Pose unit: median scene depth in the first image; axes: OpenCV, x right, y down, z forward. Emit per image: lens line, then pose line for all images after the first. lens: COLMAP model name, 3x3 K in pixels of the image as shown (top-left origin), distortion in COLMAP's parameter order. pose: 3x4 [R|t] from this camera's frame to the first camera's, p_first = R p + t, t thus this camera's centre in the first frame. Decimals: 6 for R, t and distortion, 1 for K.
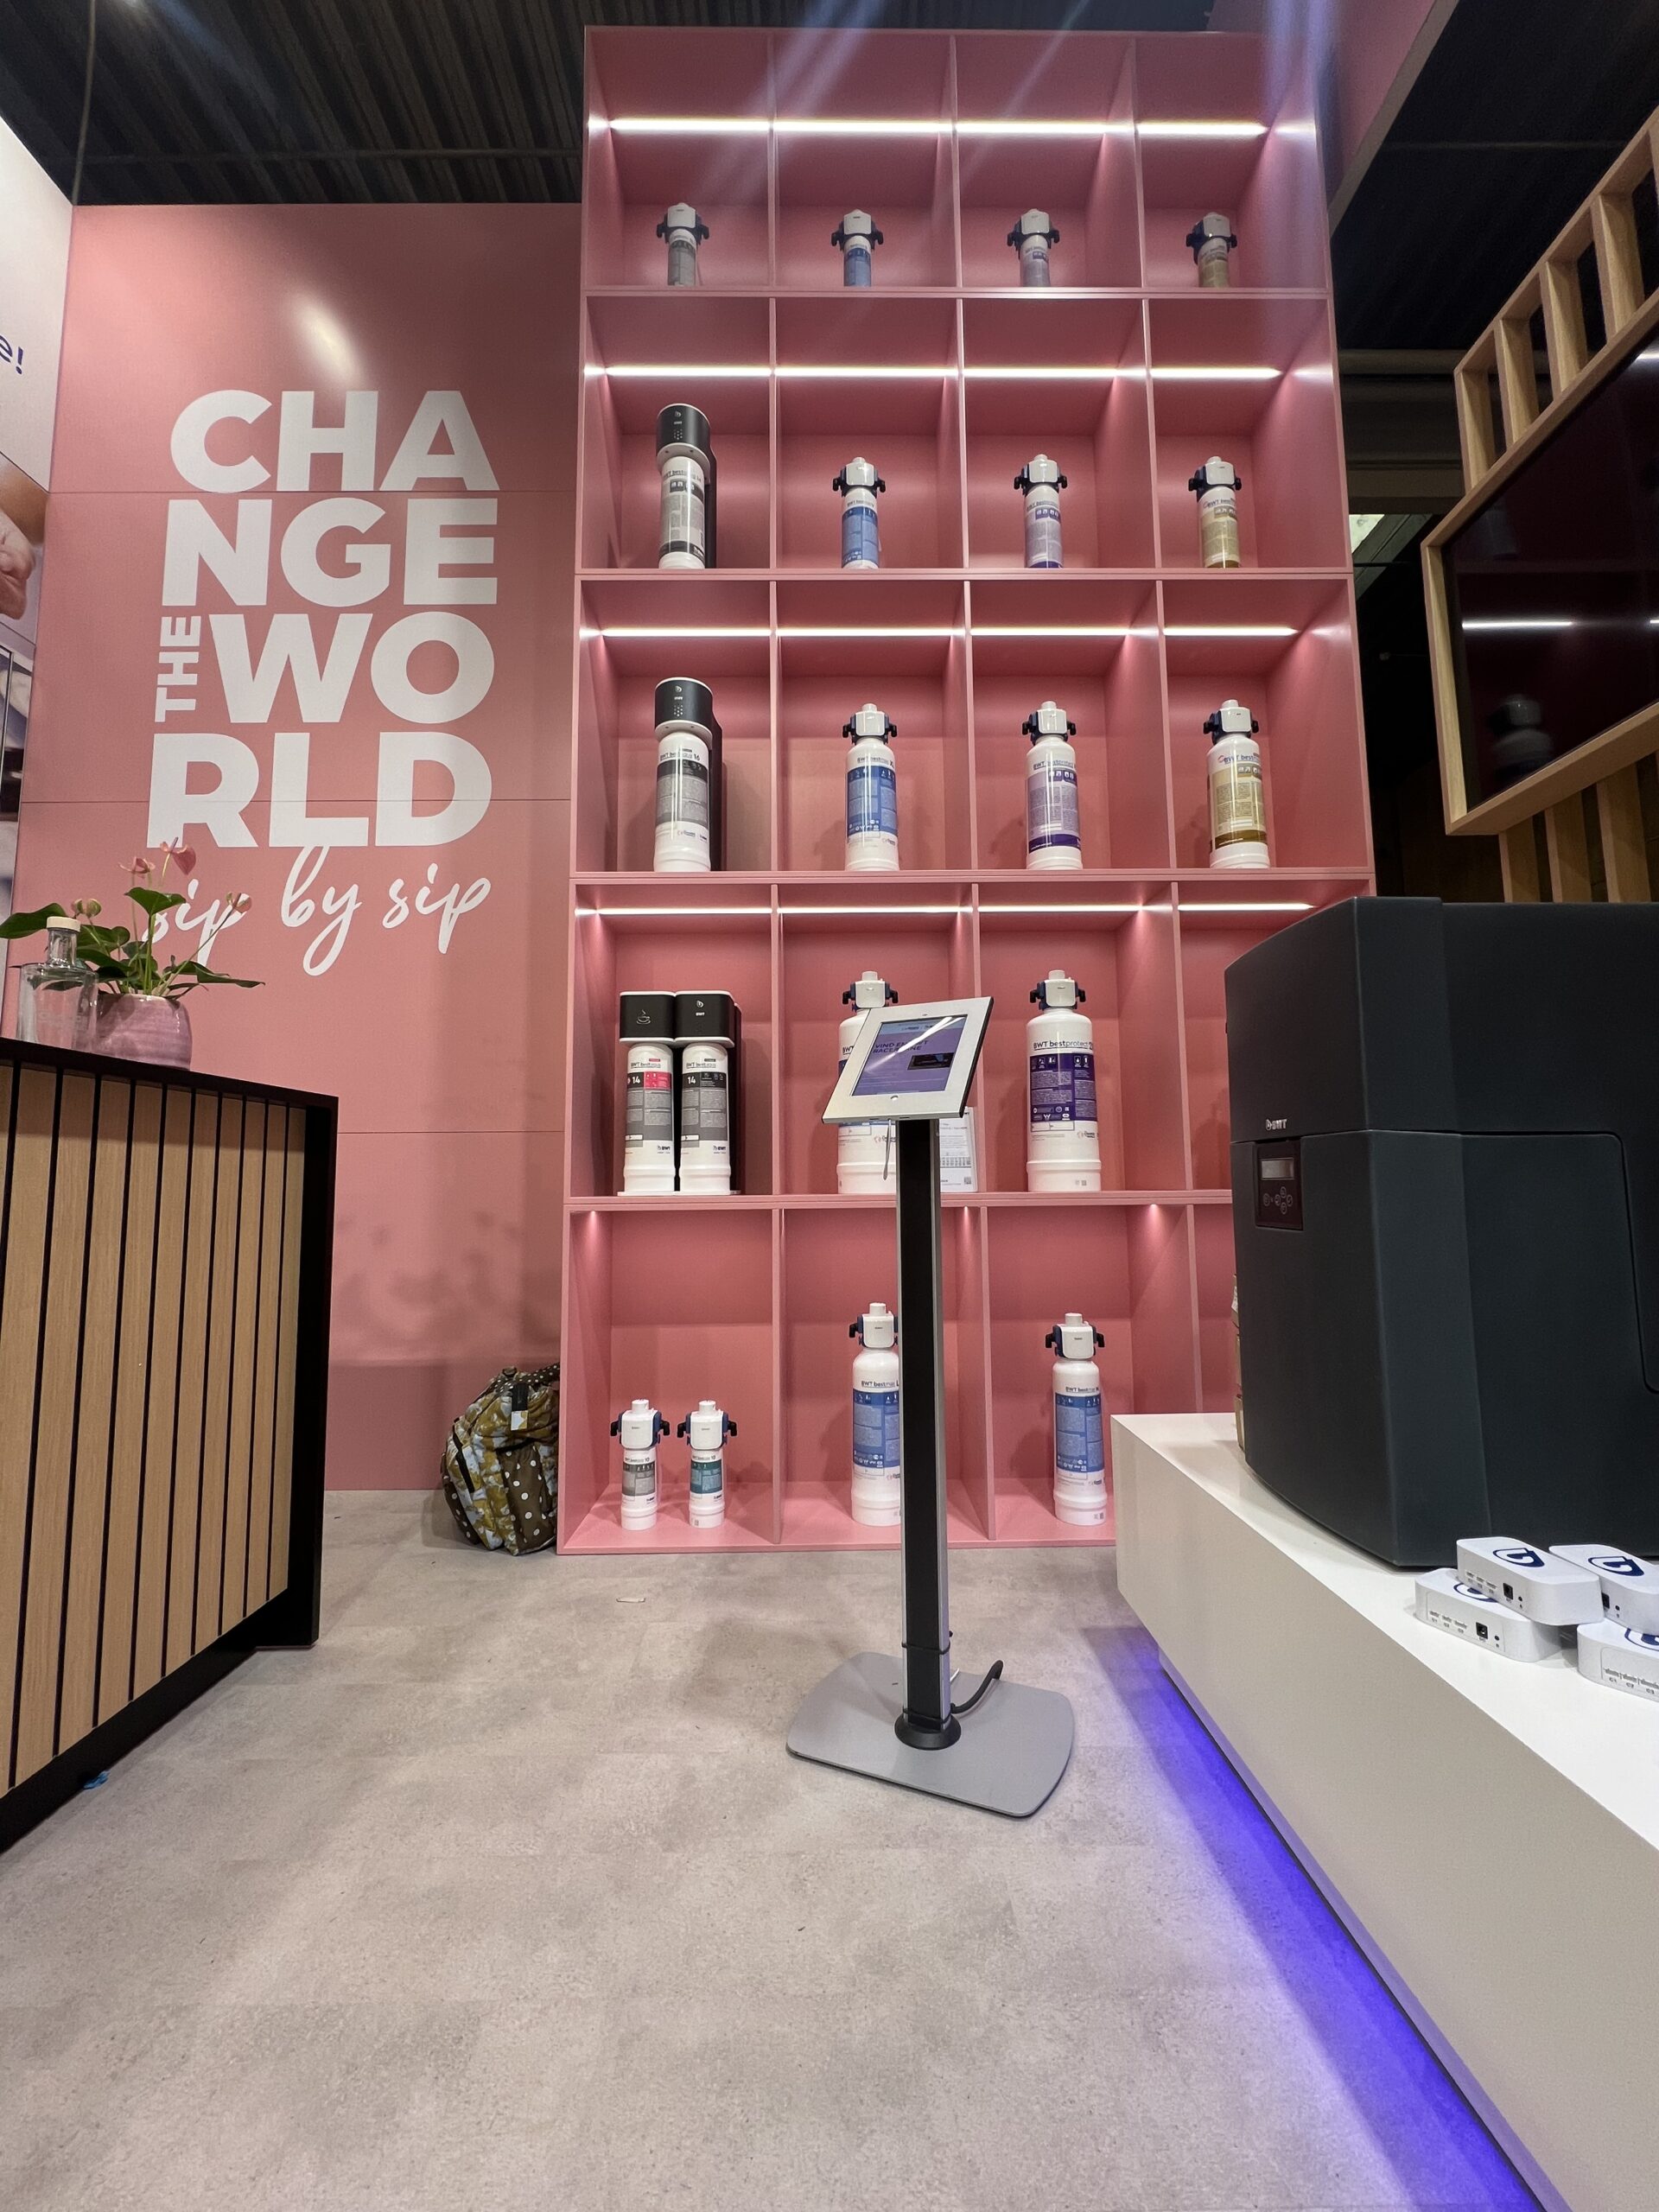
lens RADIAL K [[894.0, 0, 831.0], [0, 894.0, 1095.2], [0, 0, 1]] dist [0.000345, 0.000249]
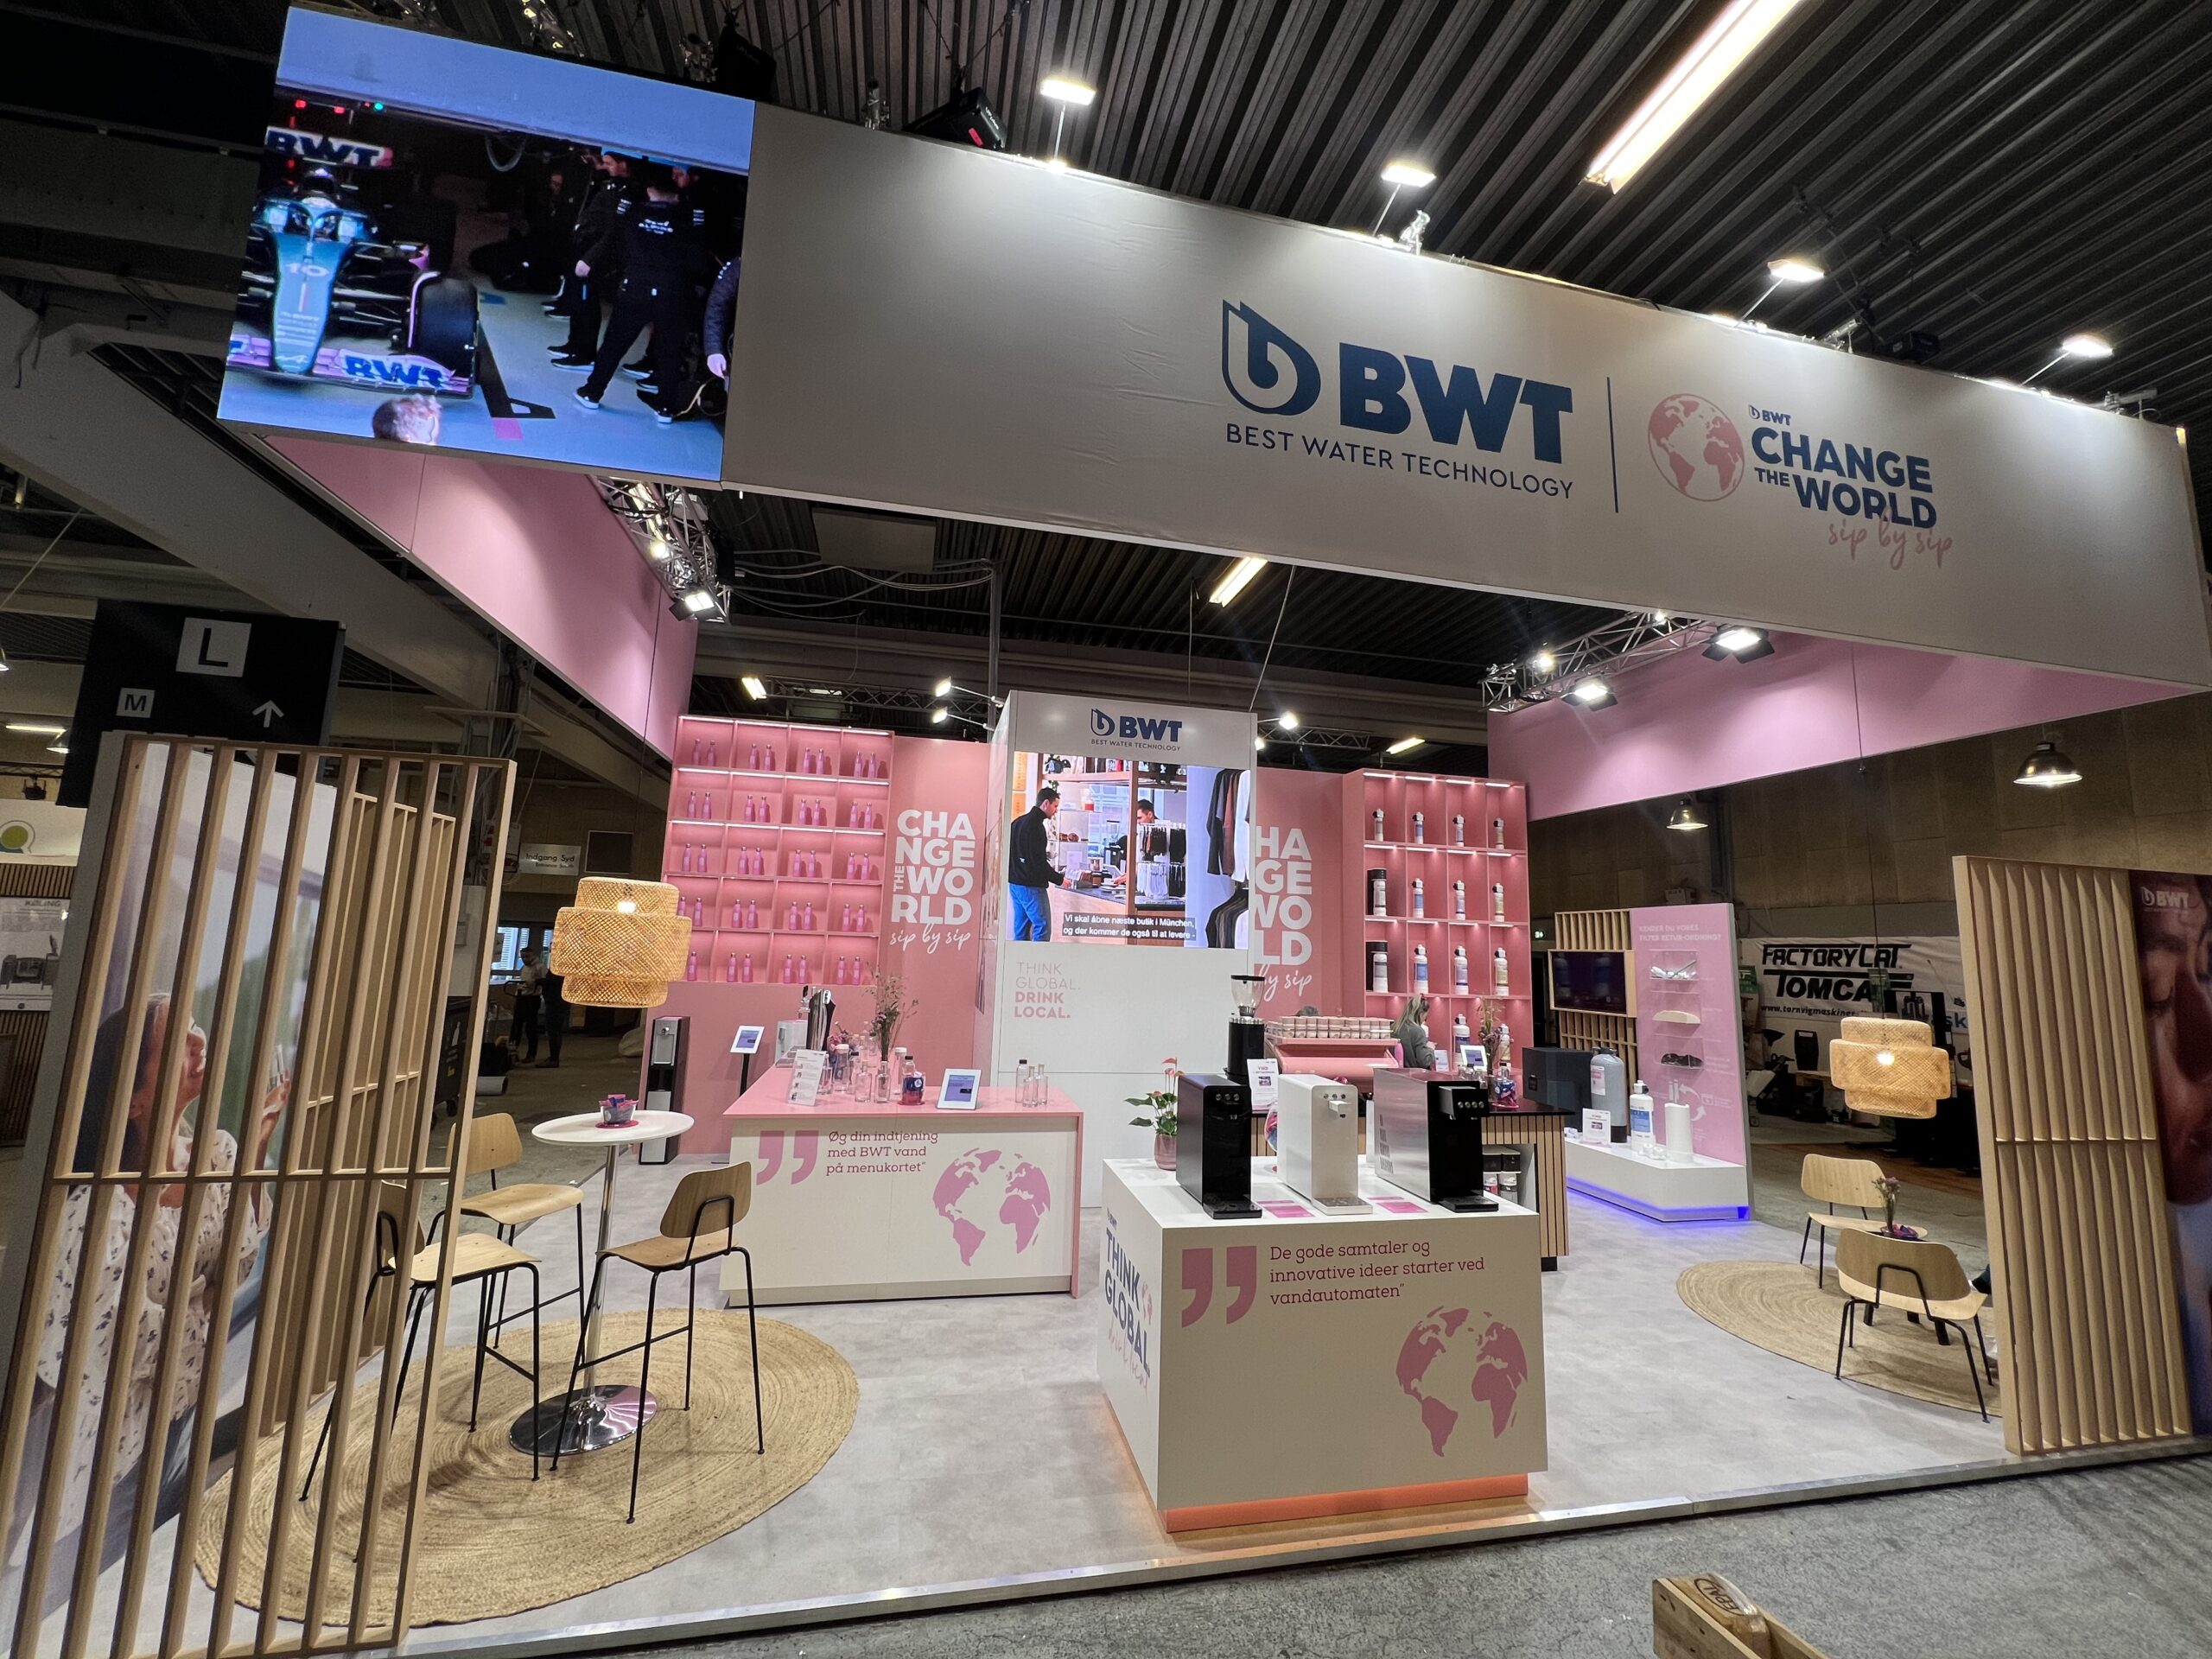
lens RADIAL K [[889.2, 0, 1098.2], [0, 889.2, 822.9], [0, 0, 1]] dist [-0.003661, 0.001275]
pose [[0.977237, 0.073653, 0.198956, -1.987196], [-0.066135, 0.996832, -0.044180, -0.640449], [-0.201580, 0.030017, 0.979012, -2.368272]]
